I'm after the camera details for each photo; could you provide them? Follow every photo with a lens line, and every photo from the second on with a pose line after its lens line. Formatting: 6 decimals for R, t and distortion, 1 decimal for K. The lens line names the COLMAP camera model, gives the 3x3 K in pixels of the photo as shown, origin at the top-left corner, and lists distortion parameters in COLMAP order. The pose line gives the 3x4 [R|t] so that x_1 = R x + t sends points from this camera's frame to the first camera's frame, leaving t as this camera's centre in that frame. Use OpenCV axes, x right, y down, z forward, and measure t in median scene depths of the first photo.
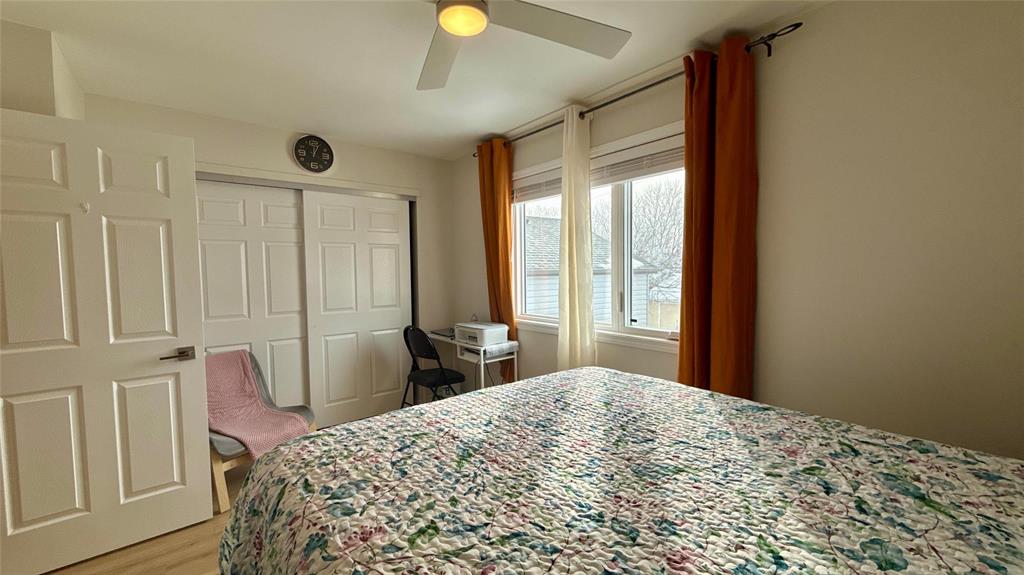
lens RADIAL K [[407.2, 0, 514.0], [0, 407.2, 289.8], [0, 0, 1]] dist [-0.001216, -0.000305]
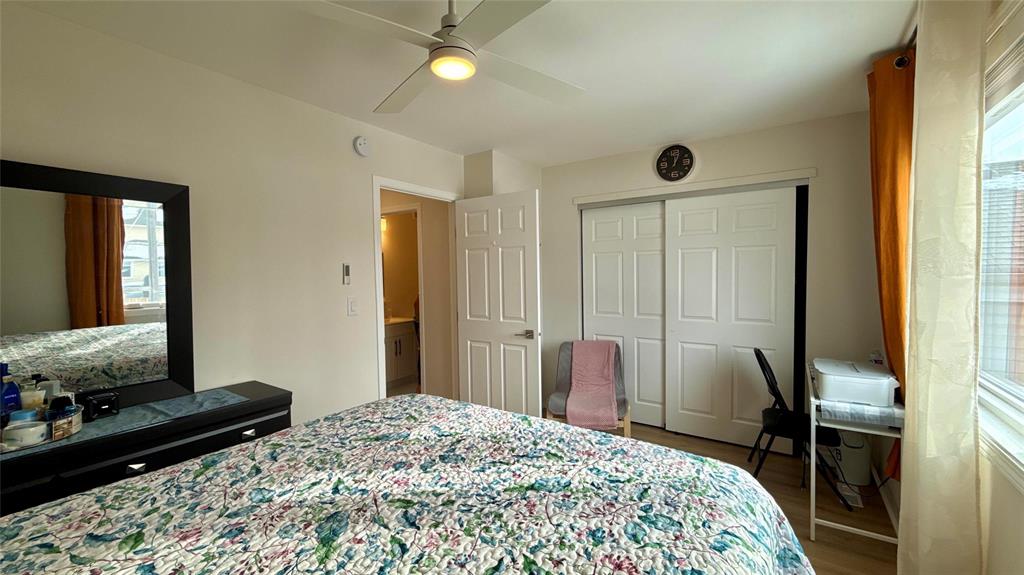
lens RADIAL K [[407.2, 0, 514.0], [0, 407.2, 289.8], [0, 0, 1]] dist [-0.001216, -0.000305]
pose [[0.280969, 0.051058, -0.958358, 0.460619], [-0.036649, 0.998426, 0.042448, -0.052455], [0.959017, 0.023196, 0.282398, 0.390051]]
